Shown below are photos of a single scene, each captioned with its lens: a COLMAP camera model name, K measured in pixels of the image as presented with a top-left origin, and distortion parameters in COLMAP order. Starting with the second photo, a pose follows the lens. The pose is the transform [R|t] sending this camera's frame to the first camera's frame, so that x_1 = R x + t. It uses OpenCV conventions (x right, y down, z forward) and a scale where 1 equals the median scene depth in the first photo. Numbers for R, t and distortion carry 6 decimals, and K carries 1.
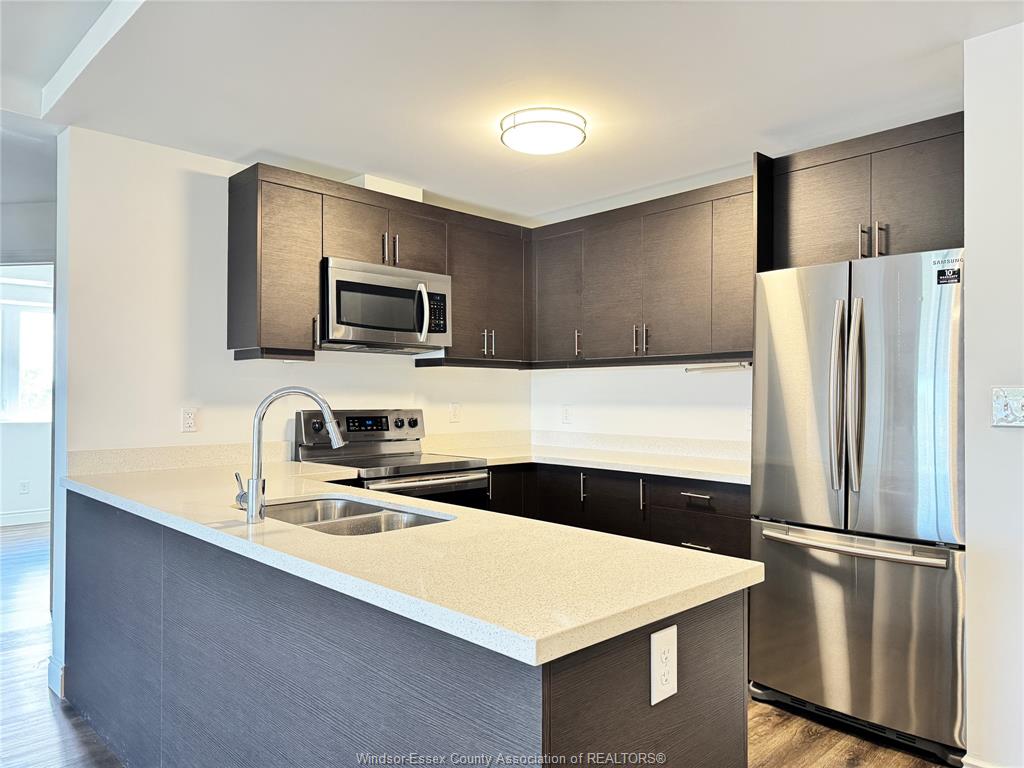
lens RADIAL K [[715.1, 0, 513.7], [0, 715.1, 390.6], [0, 0, 1]] dist [0.090986, -0.101059]
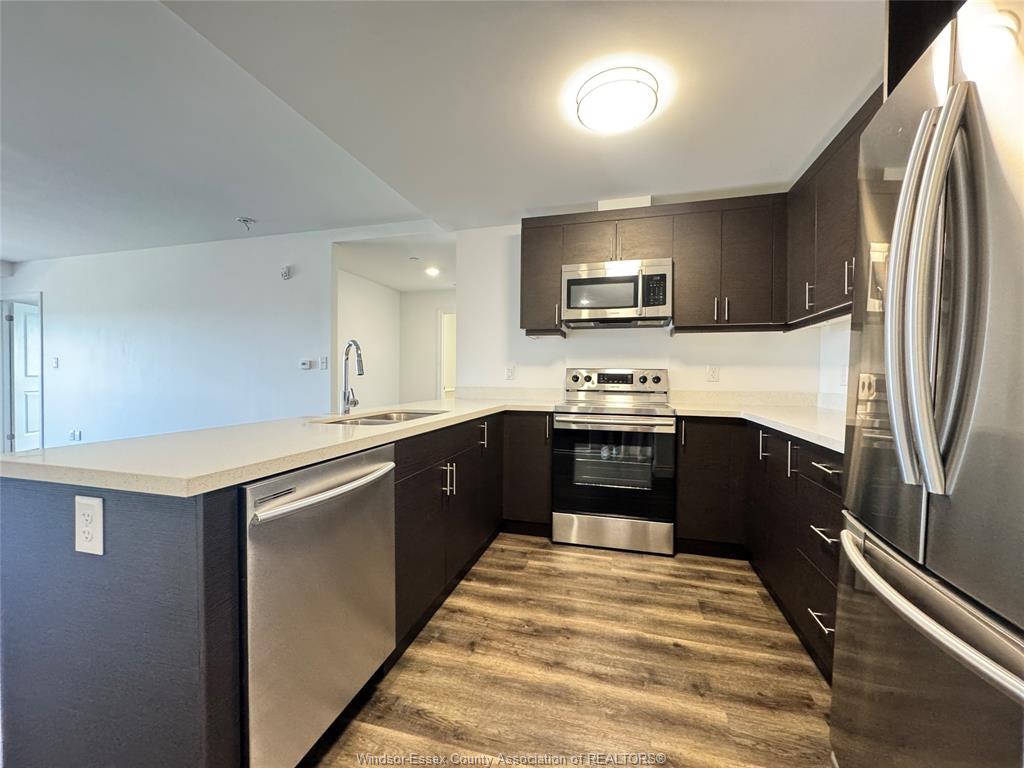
lens RADIAL K [[408.8, 0, 512.0], [0, 408.8, 384.0], [0, 0, 1]] dist [-0.001516, -0.000222]
pose [[0.504498, 0.016828, -0.863249, 0.428404], [-0.002475, 0.999834, 0.018044, 0.047497], [0.863410, -0.006967, 0.504456, 0.472578]]
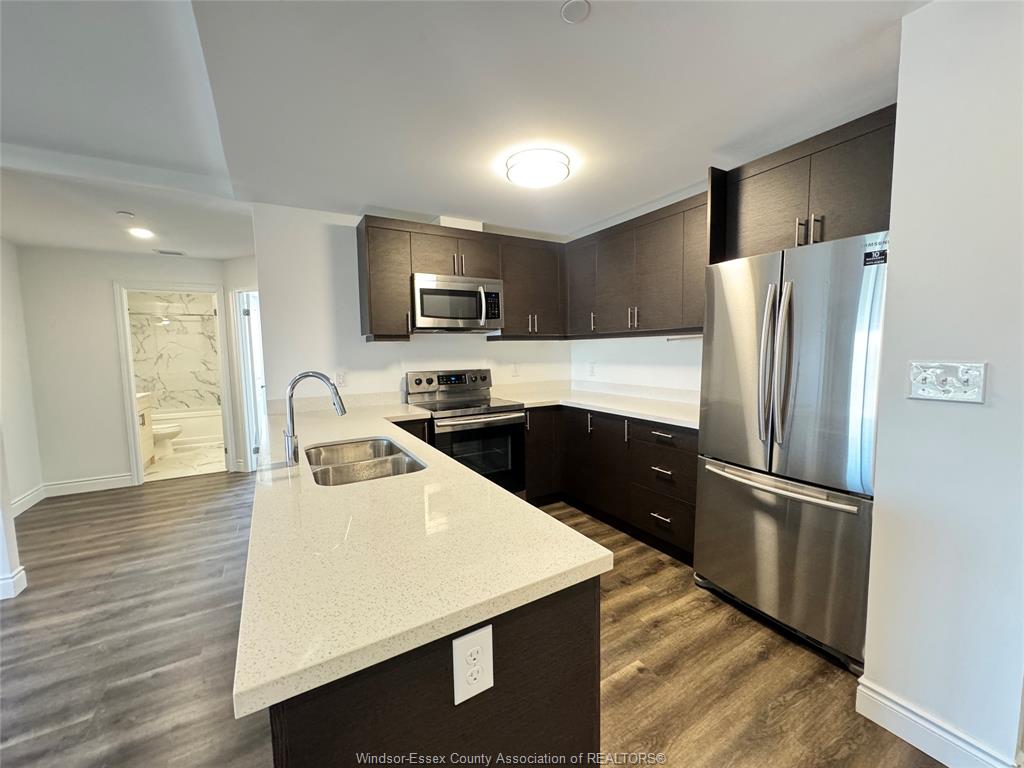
lens RADIAL K [[408.8, 0, 512.0], [0, 408.8, 384.0], [0, 0, 1]] dist [-0.001516, -0.000222]
pose [[0.972513, -0.001078, -0.232846, 0.146946], [0.023032, 0.995531, 0.091587, -0.025308], [0.231707, -0.094433, 0.968191, 0.182650]]
